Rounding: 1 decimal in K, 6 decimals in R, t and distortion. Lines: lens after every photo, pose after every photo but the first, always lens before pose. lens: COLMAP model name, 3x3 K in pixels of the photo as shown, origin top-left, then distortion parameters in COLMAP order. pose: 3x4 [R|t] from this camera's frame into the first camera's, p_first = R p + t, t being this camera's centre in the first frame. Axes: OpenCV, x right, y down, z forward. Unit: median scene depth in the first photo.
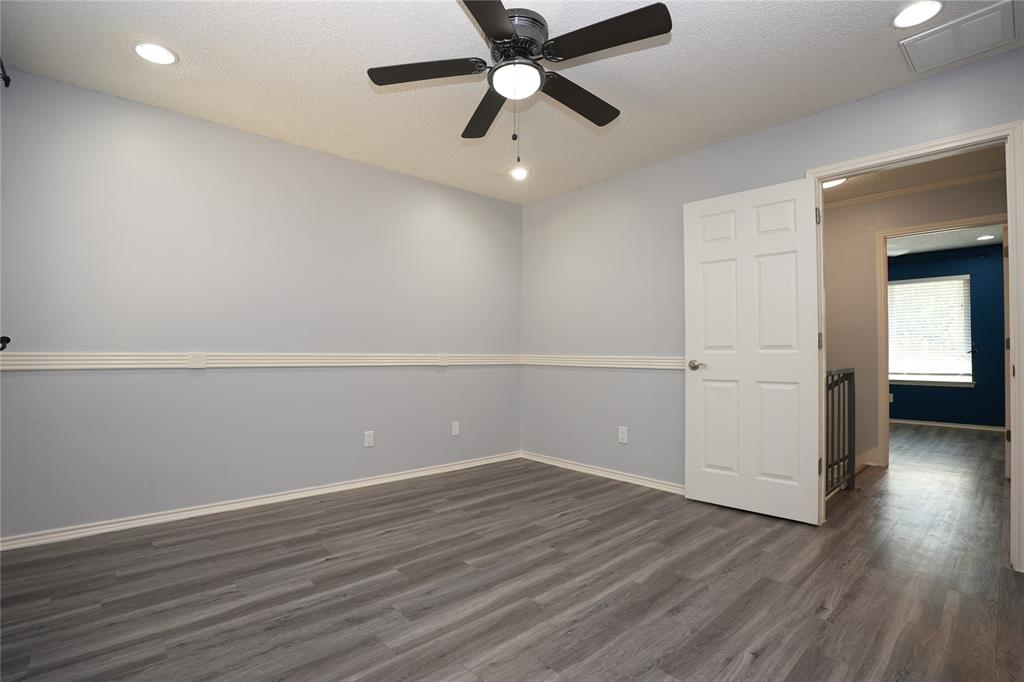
lens RADIAL K [[467.5, 0, 506.4], [0, 467.5, 344.6], [0, 0, 1]] dist [-0.079597, 0.024701]
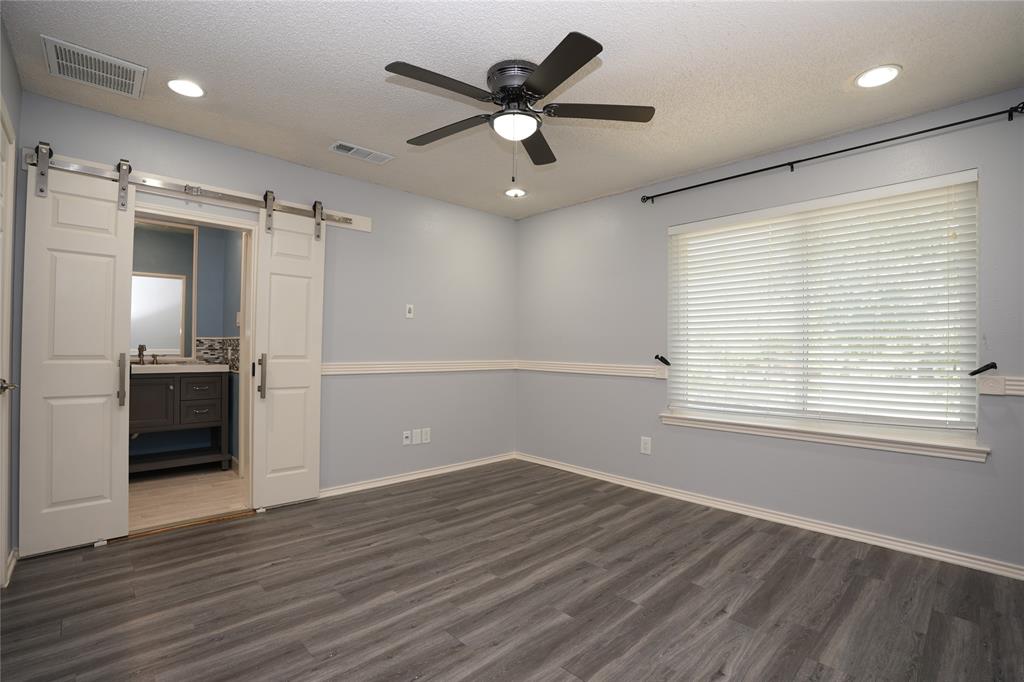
lens RADIAL K [[467.5, 0, 506.4], [0, 467.5, 344.6], [0, 0, 1]] dist [-0.079597, 0.024701]
pose [[-0.999765, -0.011703, -0.018248, 0.055743], [-0.011208, 0.999572, -0.027040, -0.019006], [0.018557, -0.026829, -0.999468, 2.037195]]
